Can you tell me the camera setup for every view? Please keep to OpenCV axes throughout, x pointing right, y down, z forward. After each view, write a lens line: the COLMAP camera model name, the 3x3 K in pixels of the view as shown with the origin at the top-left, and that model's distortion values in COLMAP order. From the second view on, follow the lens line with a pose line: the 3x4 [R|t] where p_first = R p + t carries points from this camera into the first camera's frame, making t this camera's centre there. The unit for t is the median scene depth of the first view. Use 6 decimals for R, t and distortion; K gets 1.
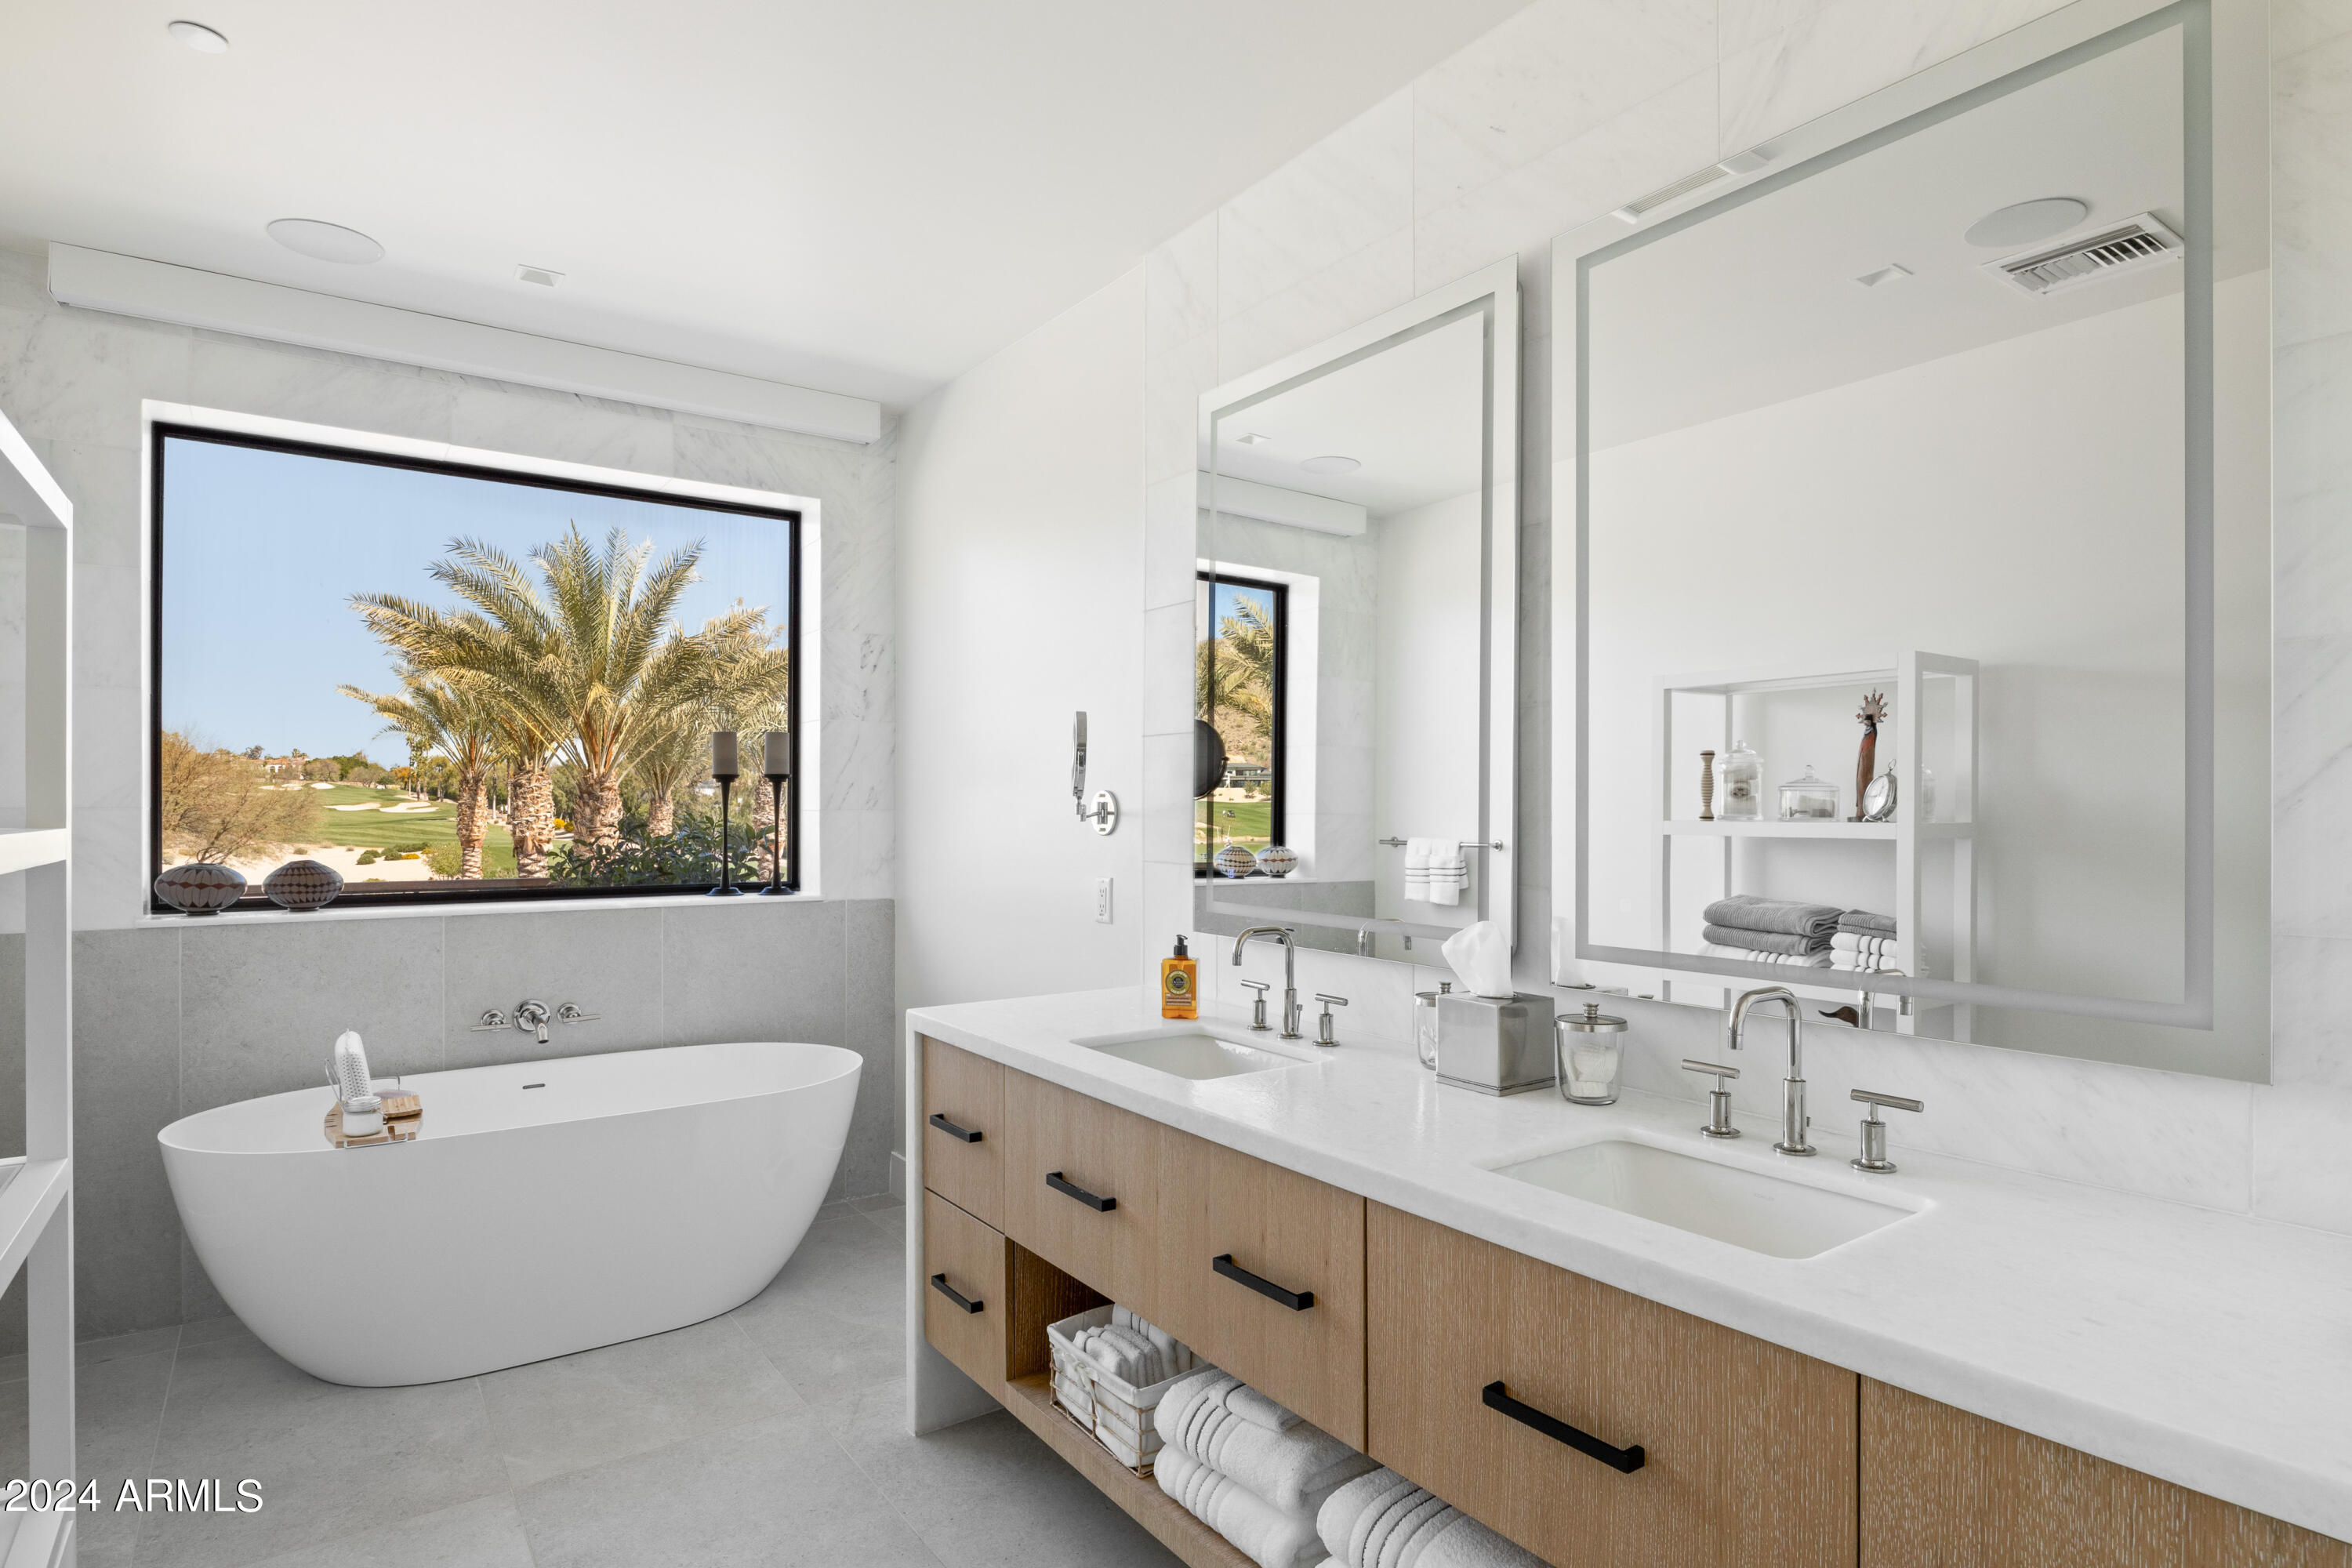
lens RADIAL K [[1270.5, 0, 1178.7], [0, 1270.5, 808.0], [0, 0, 1]] dist [-0.015199, 0.003017]
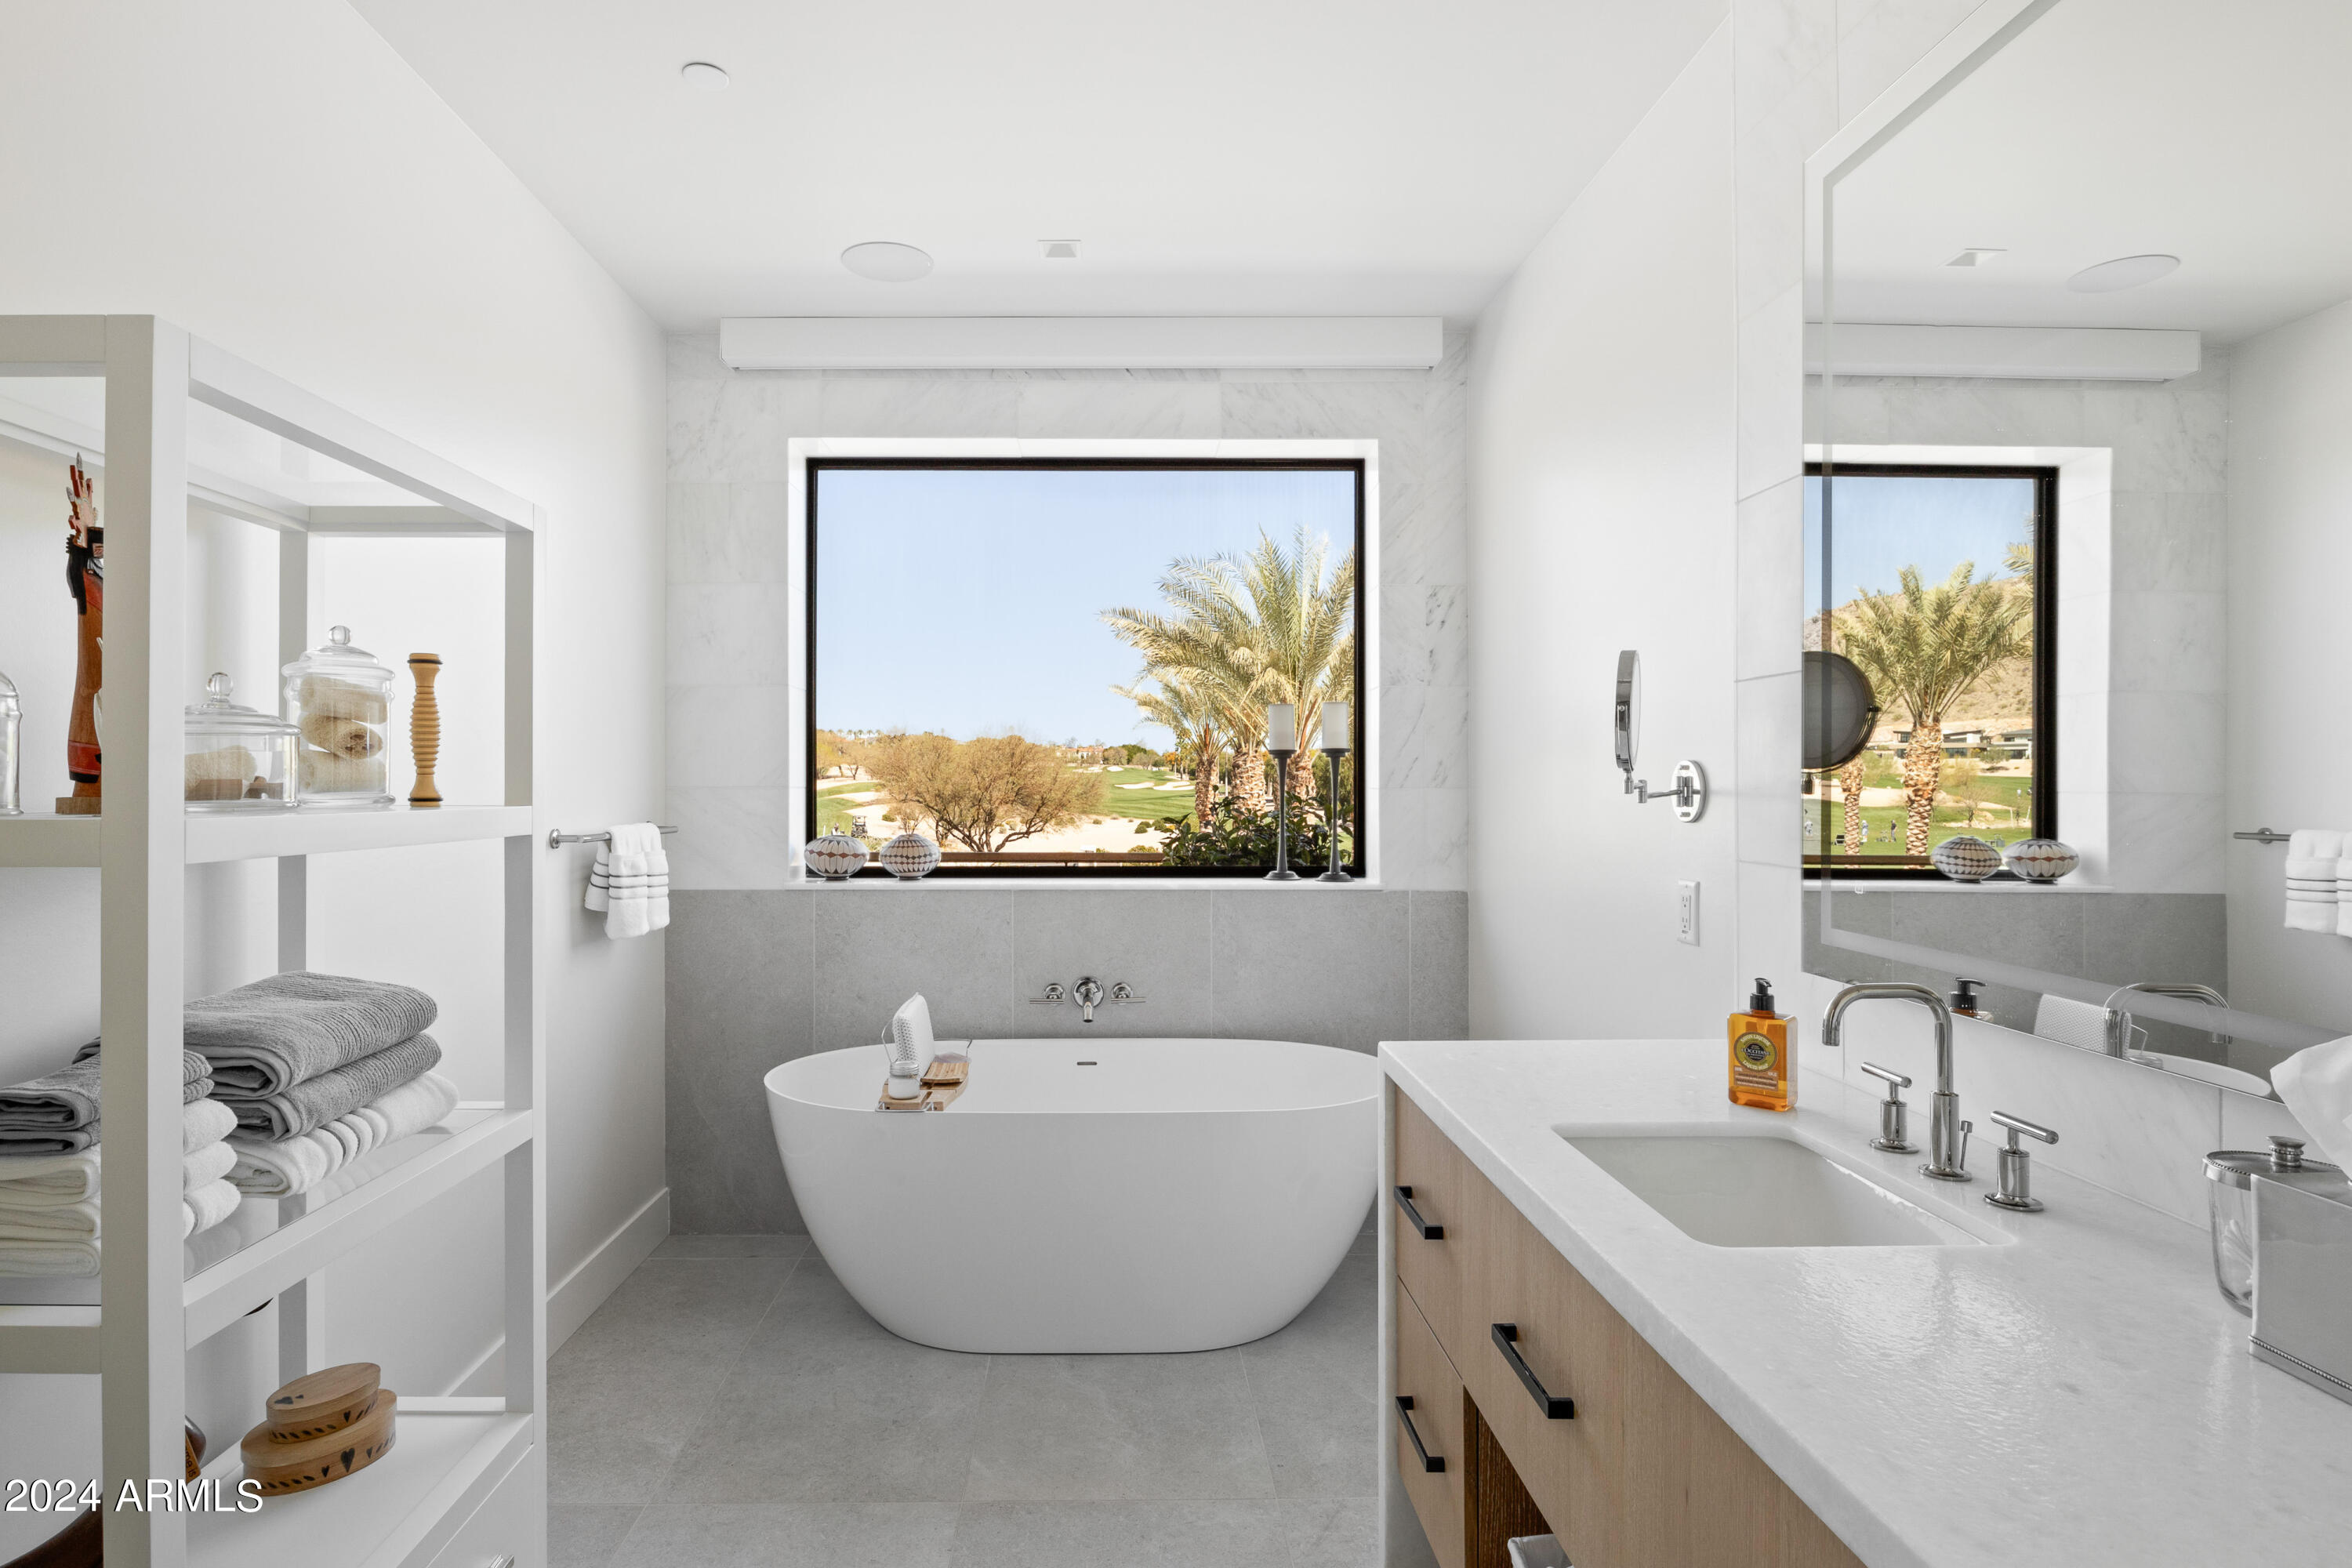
lens RADIAL K [[1211.0, 0, 1122.3], [0, 1211.0, 777.4], [0, 0, 1]] dist [-0.013387, 0.000607]
pose [[0.813772, -0.005977, -0.581154, 0.070239], [0.001795, 0.999968, -0.007771, 0.000513], [0.581182, 0.005281, 0.813757, 0.225789]]
